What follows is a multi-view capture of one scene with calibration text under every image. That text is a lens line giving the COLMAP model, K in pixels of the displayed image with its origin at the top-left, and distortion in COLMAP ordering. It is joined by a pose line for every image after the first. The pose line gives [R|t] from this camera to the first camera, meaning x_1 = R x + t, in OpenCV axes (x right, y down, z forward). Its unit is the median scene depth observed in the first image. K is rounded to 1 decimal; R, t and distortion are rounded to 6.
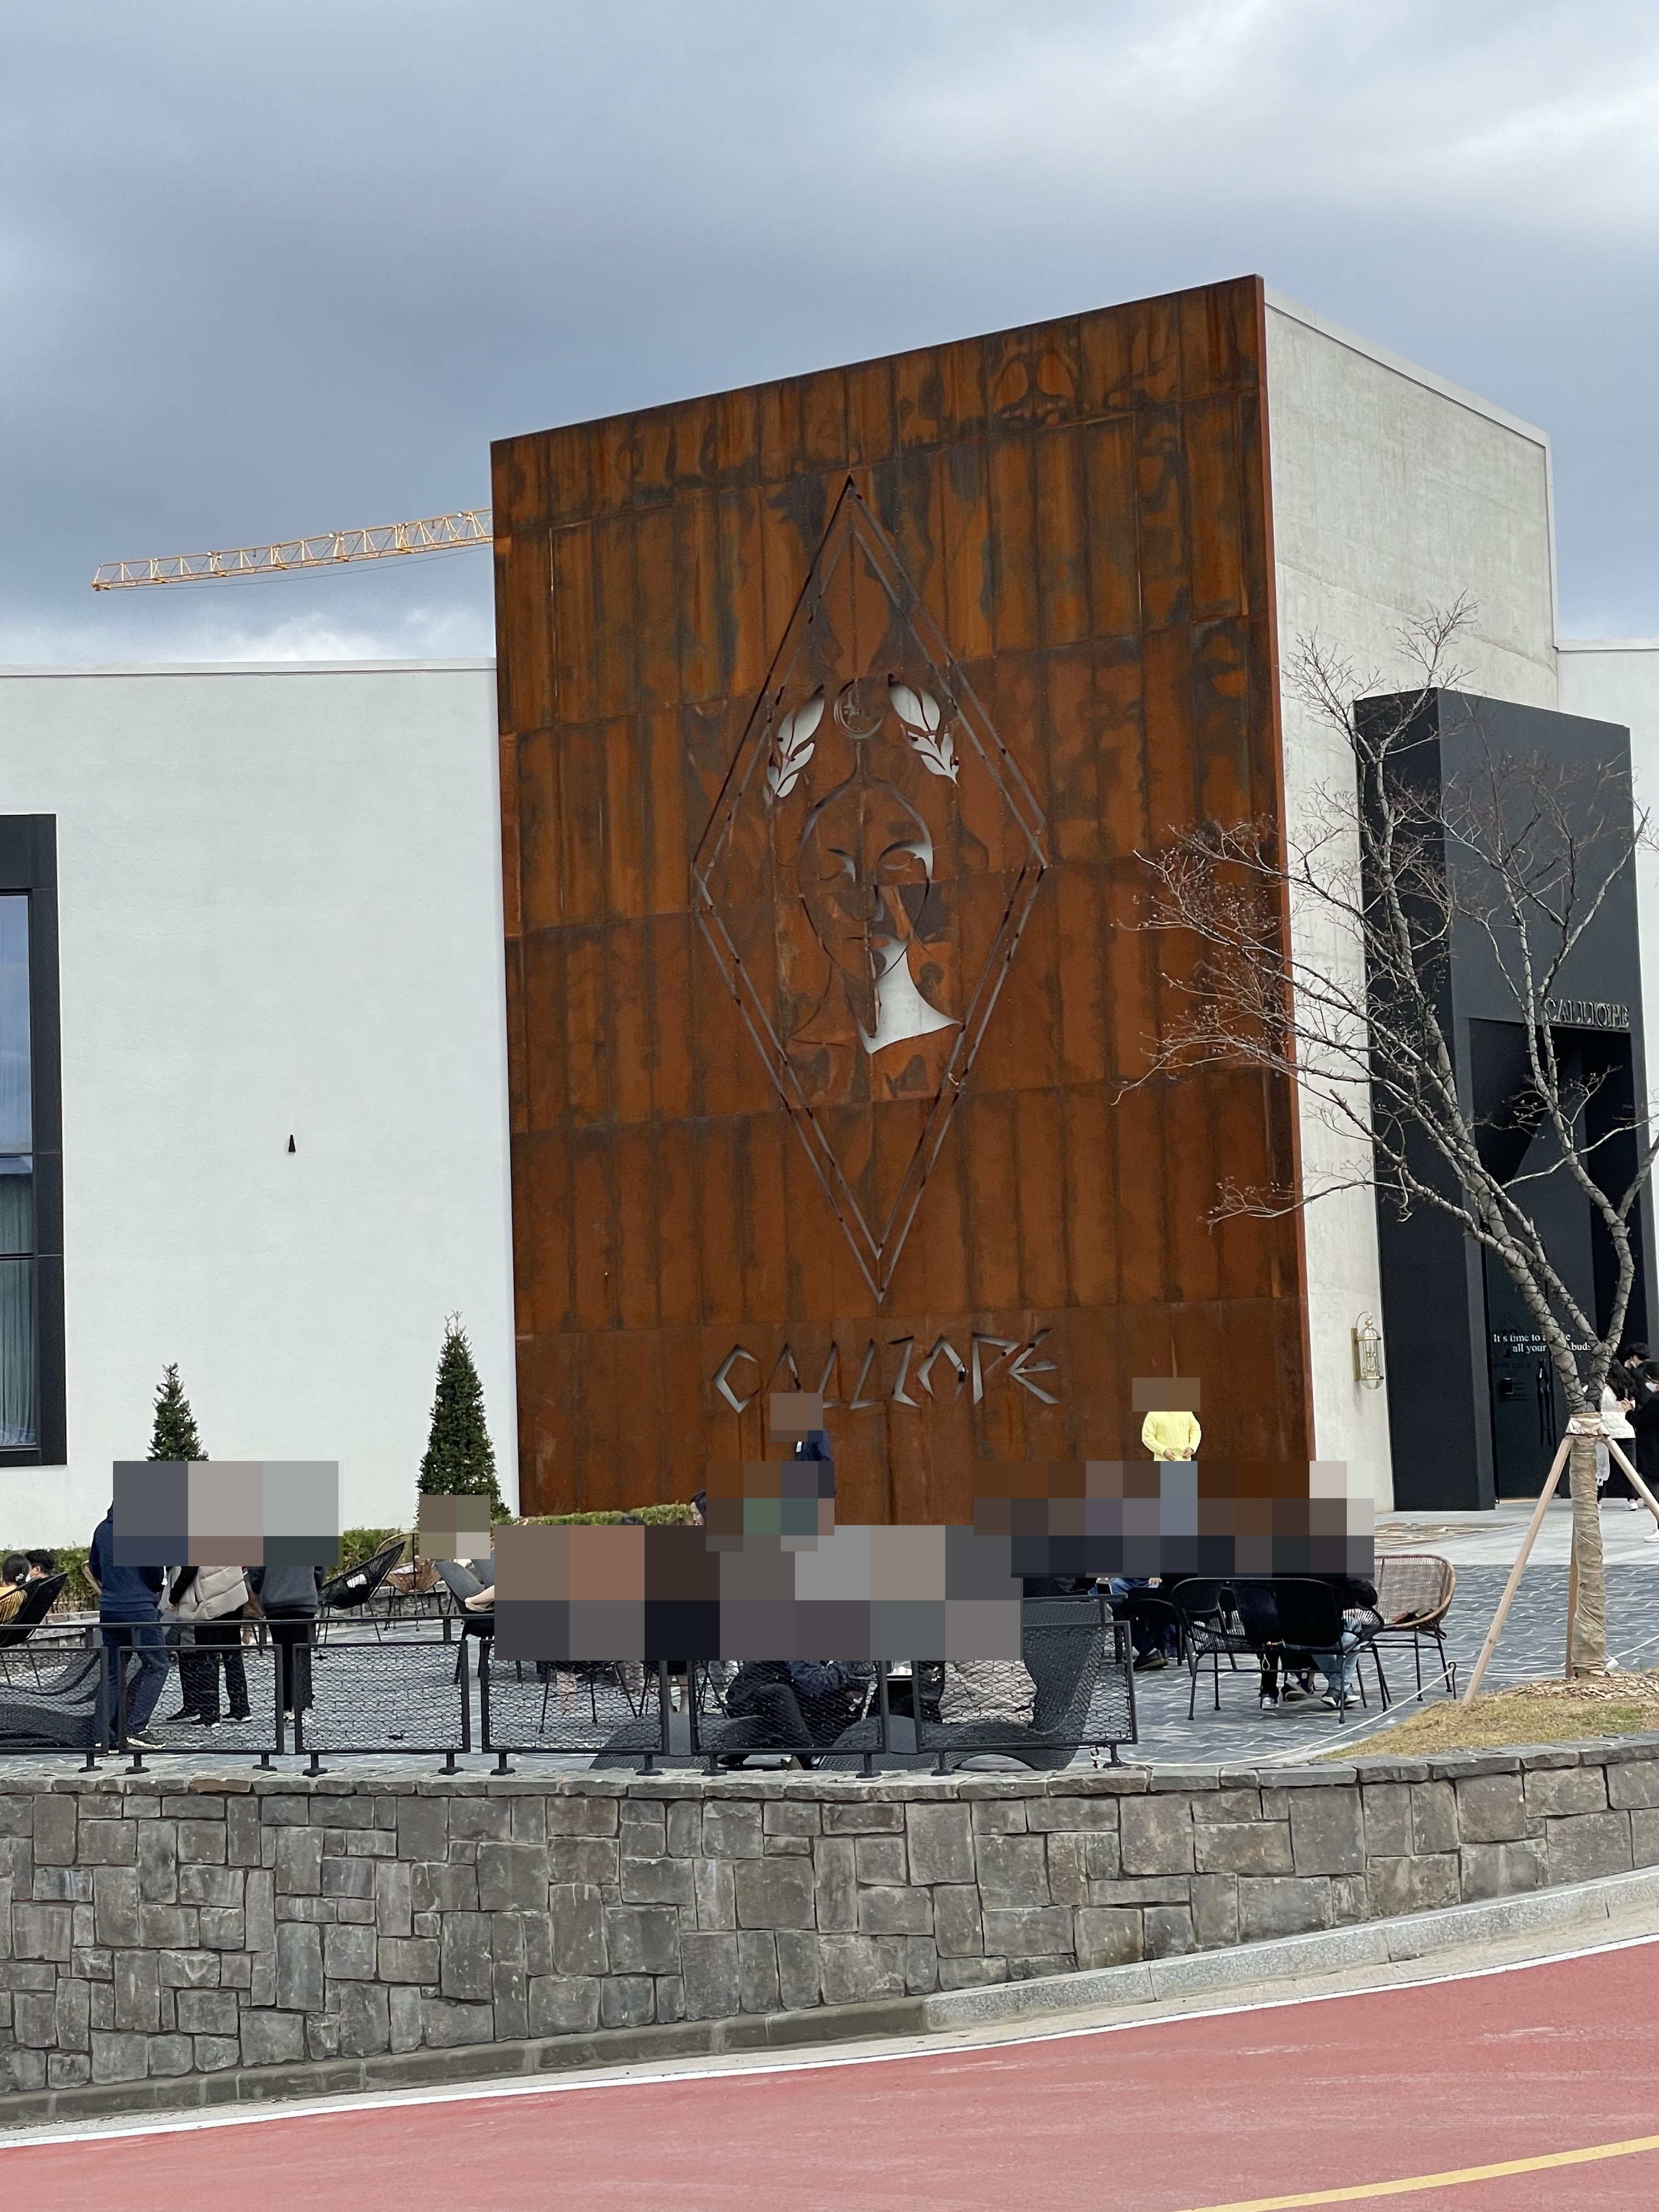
lens RADIAL K [[3848.6, 0, 829.5], [0, 3848.6, 1106.0], [0, 0, 1]] dist [0.028330, 0.064581]
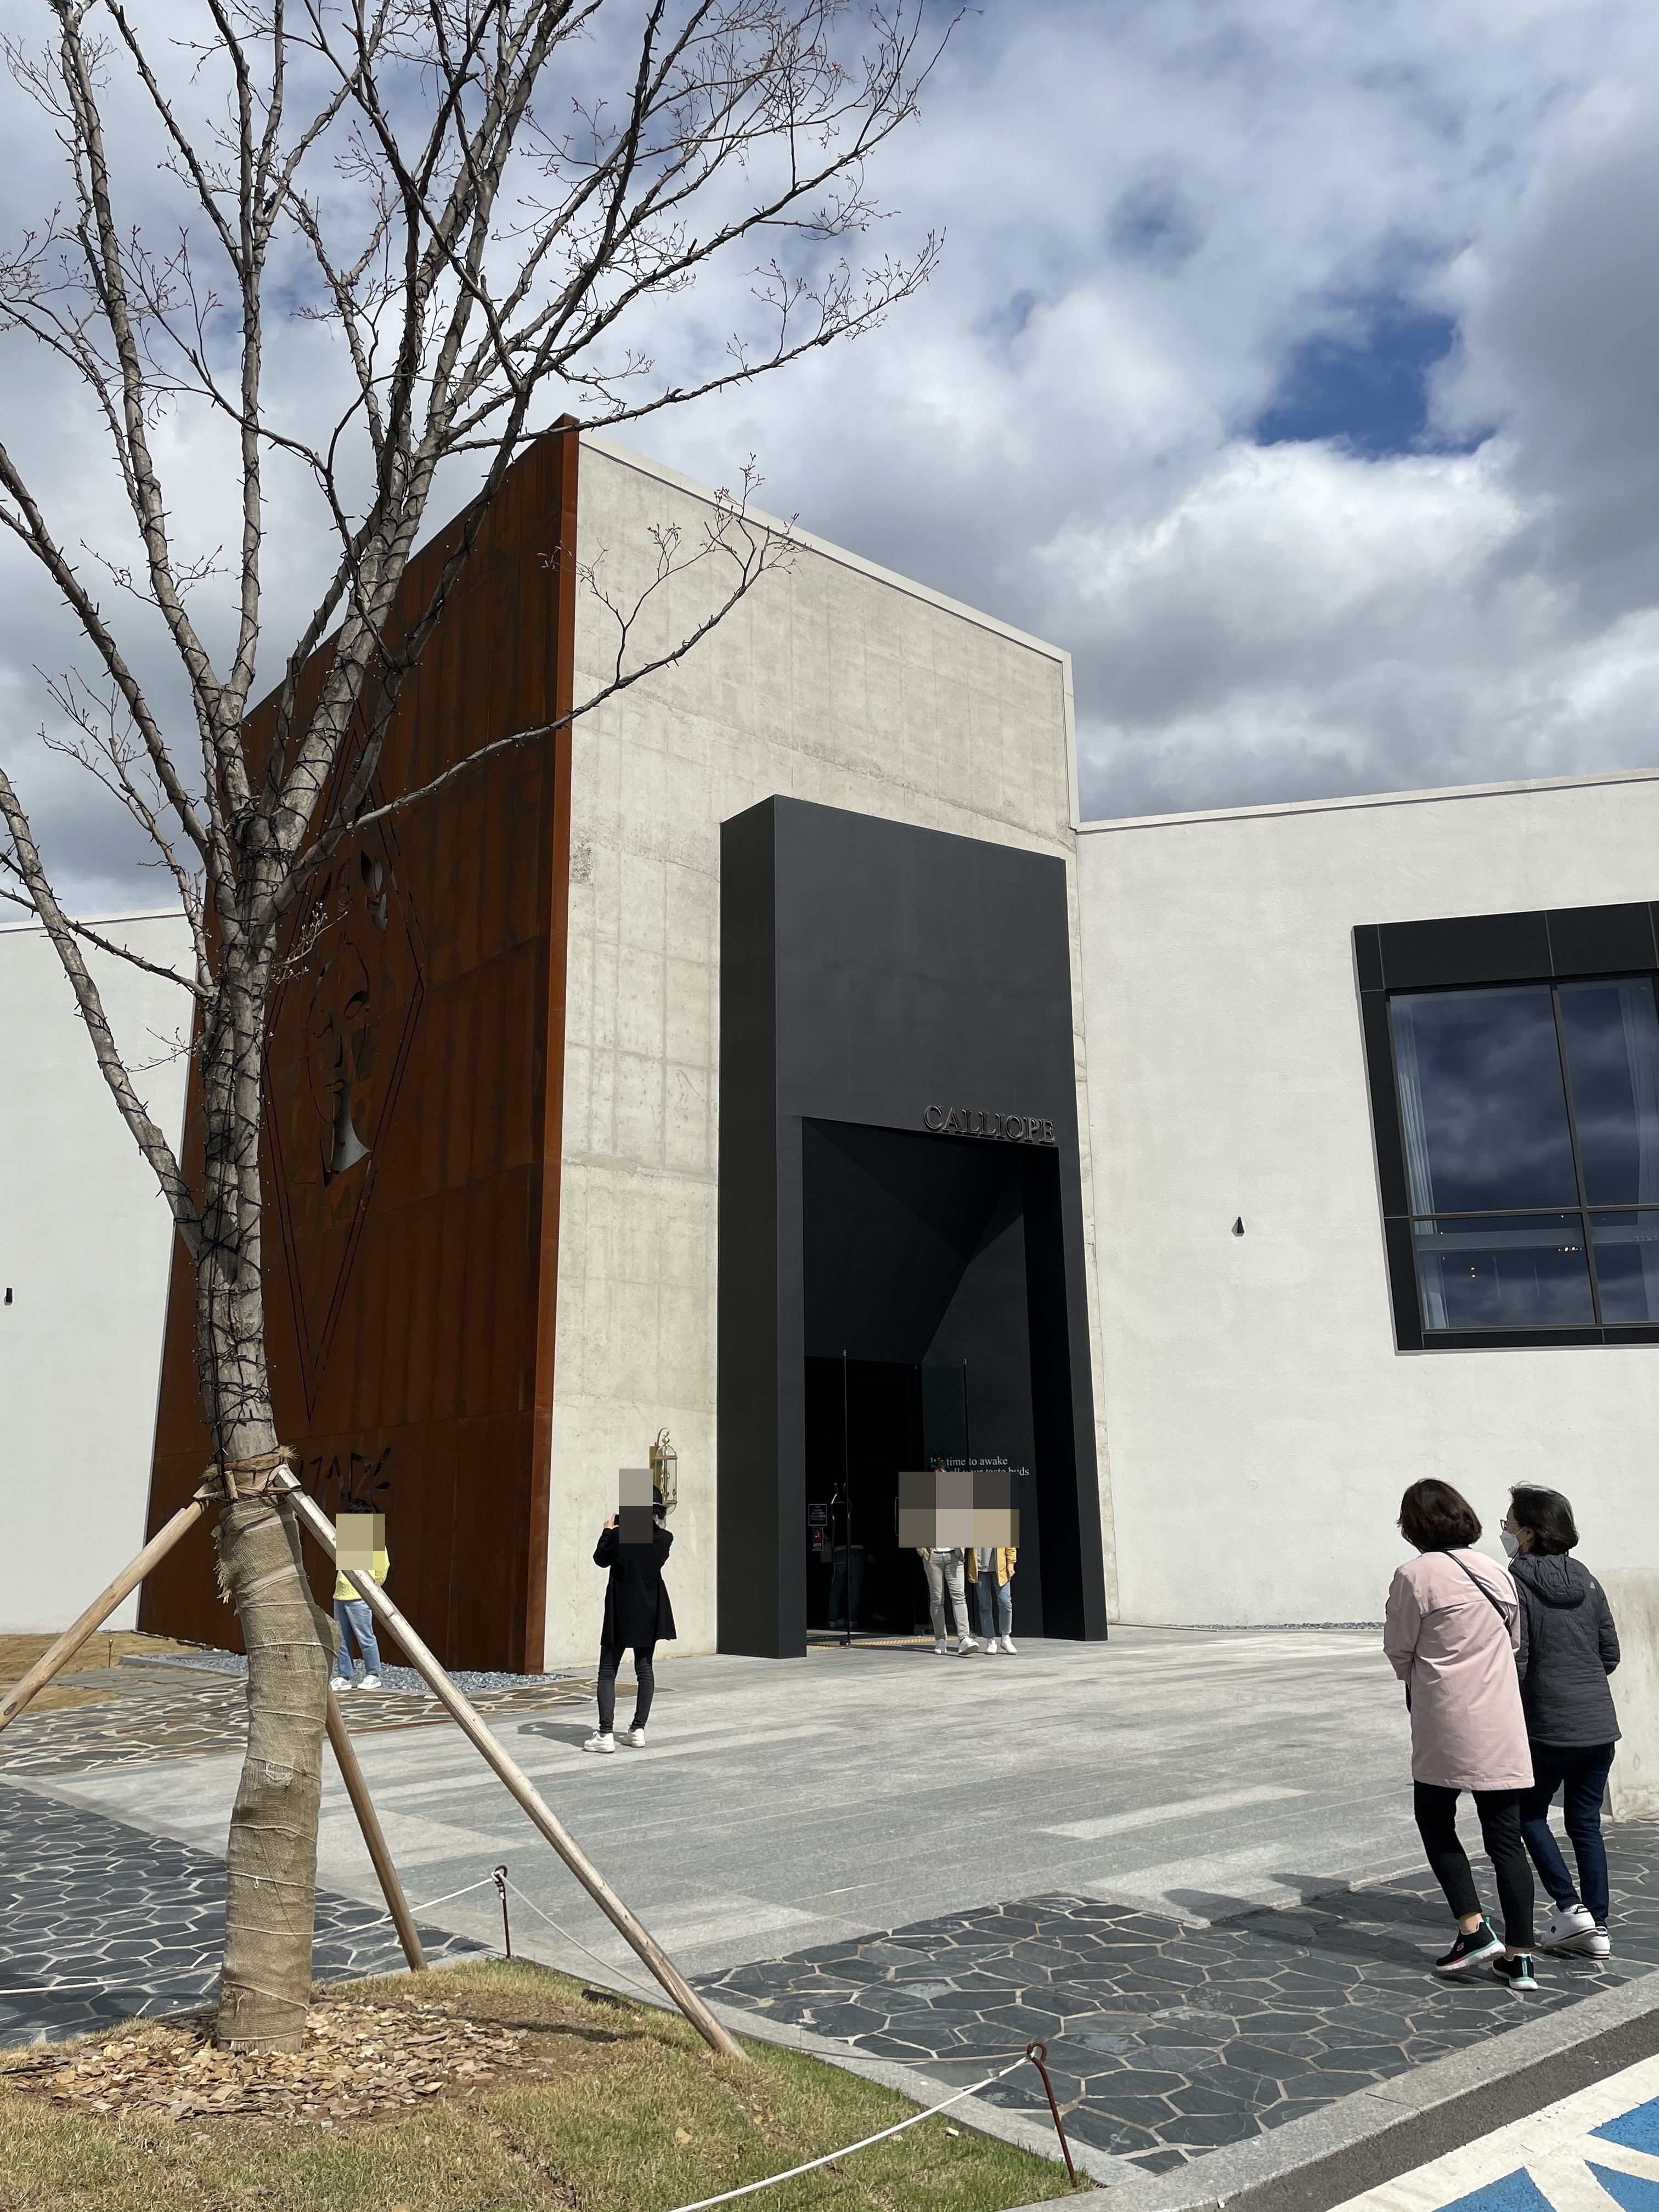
lens RADIAL K [[1612.2, 0, 829.5], [0, 1612.2, 1106.0], [0, 0, 1]] dist [0.083565, -0.000024]
pose [[0.948666, -0.056672, -0.311161, 0.287532], [0.007072, 0.987371, -0.158269, 0.036683], [0.316200, 0.147944, 0.937086, 0.603624]]
